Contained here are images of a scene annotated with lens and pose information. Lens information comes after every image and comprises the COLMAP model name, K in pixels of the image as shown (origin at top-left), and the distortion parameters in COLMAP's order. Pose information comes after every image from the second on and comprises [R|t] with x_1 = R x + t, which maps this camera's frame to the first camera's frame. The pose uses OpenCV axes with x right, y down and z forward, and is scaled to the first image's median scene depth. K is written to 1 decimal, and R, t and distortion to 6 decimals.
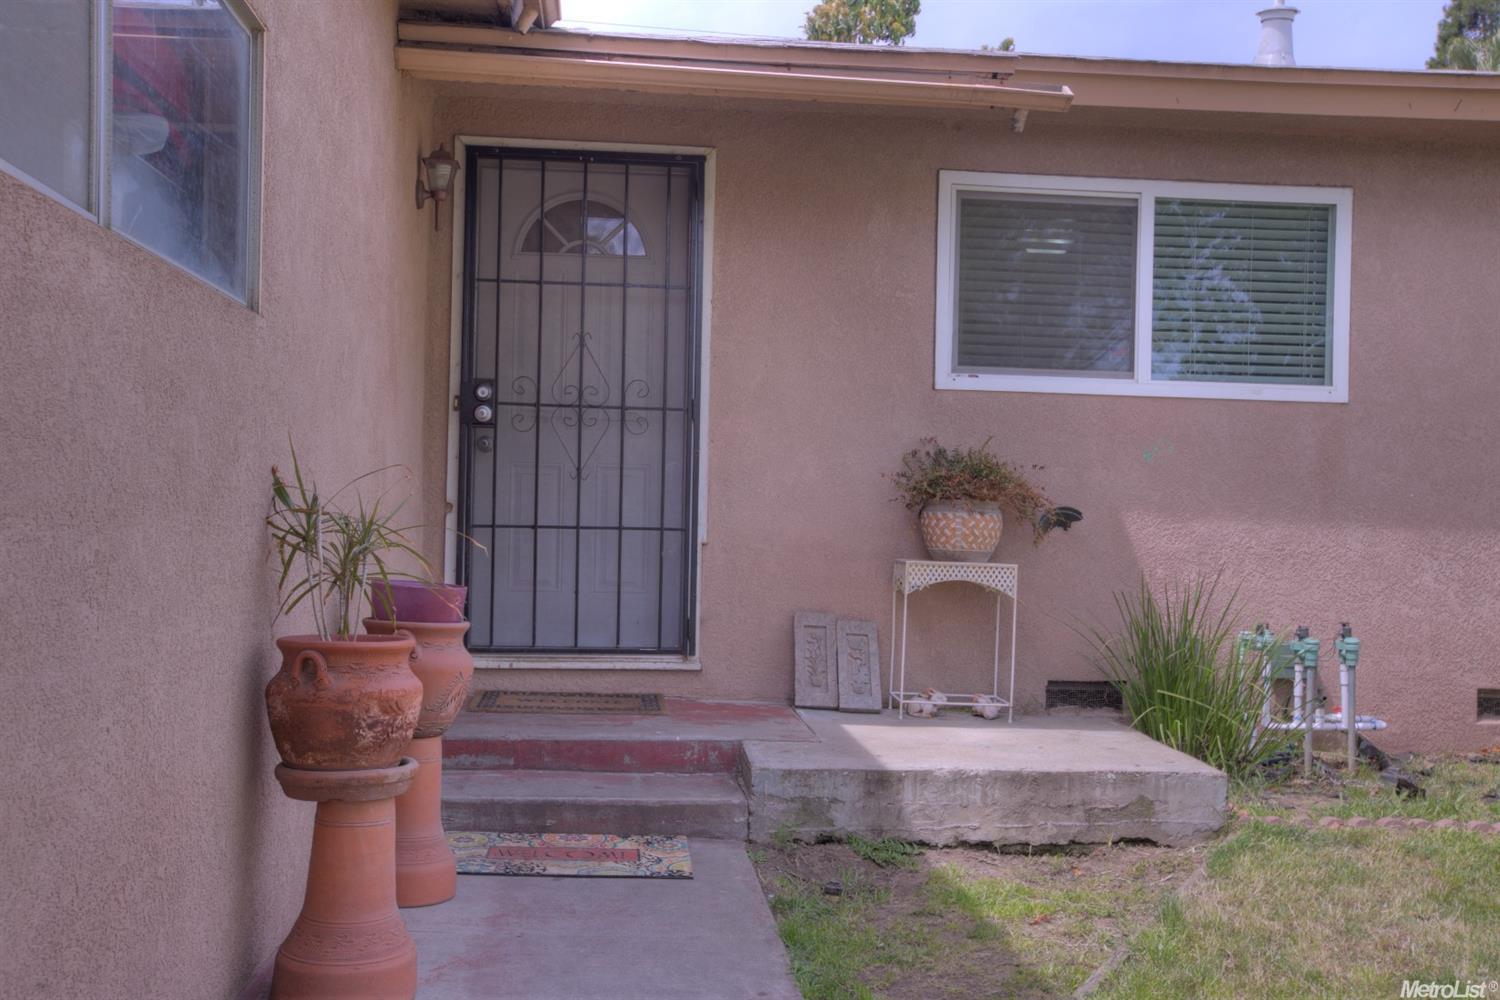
lens RADIAL K [[1464.3, 0, 745.7], [0, 1464.3, 505.4], [0, 0, 1]] dist [0.026577, 0.000000]
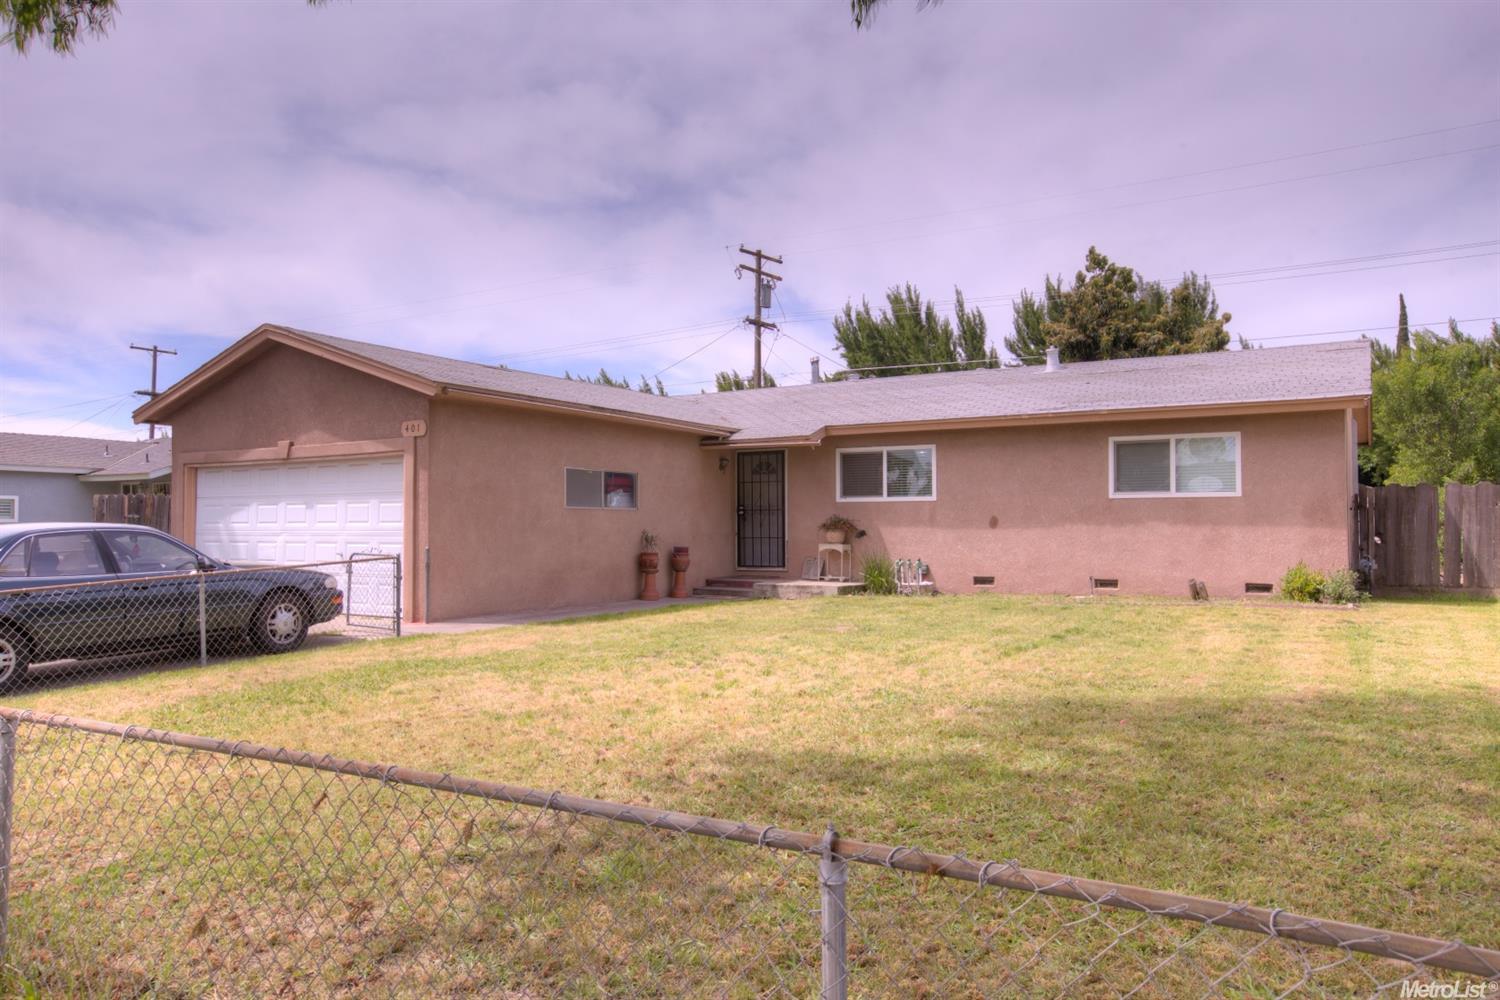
lens RADIAL K [[1093.5, 0, 746.3], [0, 1093.5, 485.4], [0, 0, 1]] dist [-0.003328, 0.003408]
pose [[0.804758, -0.049070, -0.591571, 1.762021], [0.021852, 0.998351, -0.053084, 0.030731], [0.593200, 0.029793, 0.804504, -1.626216]]
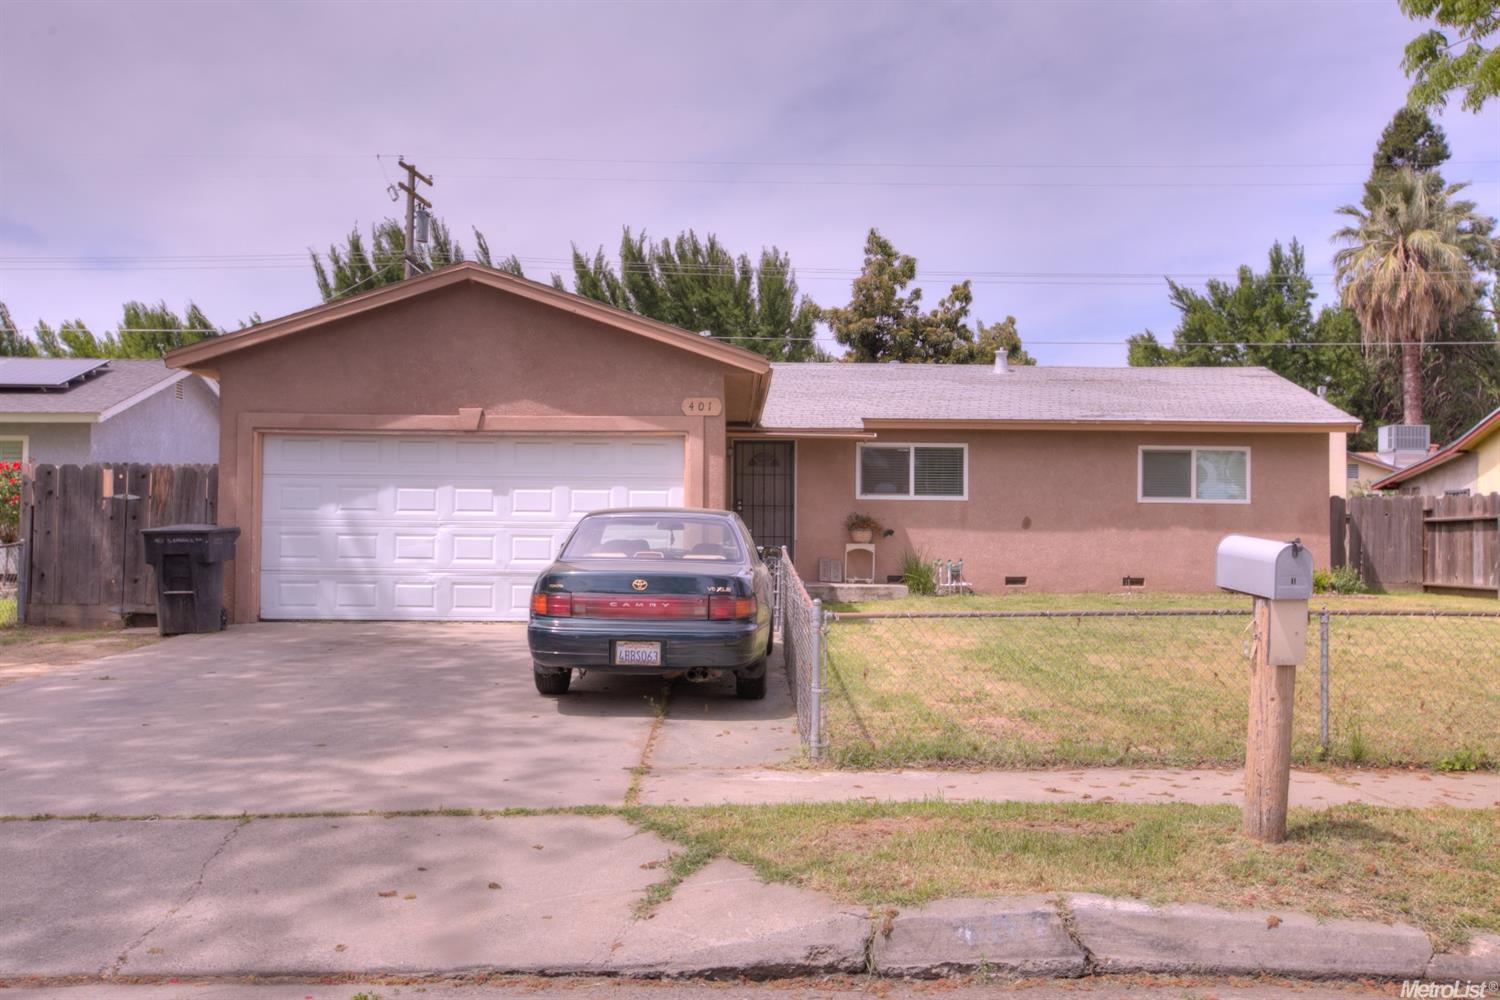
lens RADIAL K [[1464.3, 0, 753.4], [0, 1464.3, 515.3], [0, 0, 1]] dist [0.026577, 0.000000]
pose [[0.997160, -0.015654, -0.073664, 0.146578], [0.014556, 0.999775, -0.015413, 0.017399], [0.073889, 0.014297, 0.997164, -2.879129]]
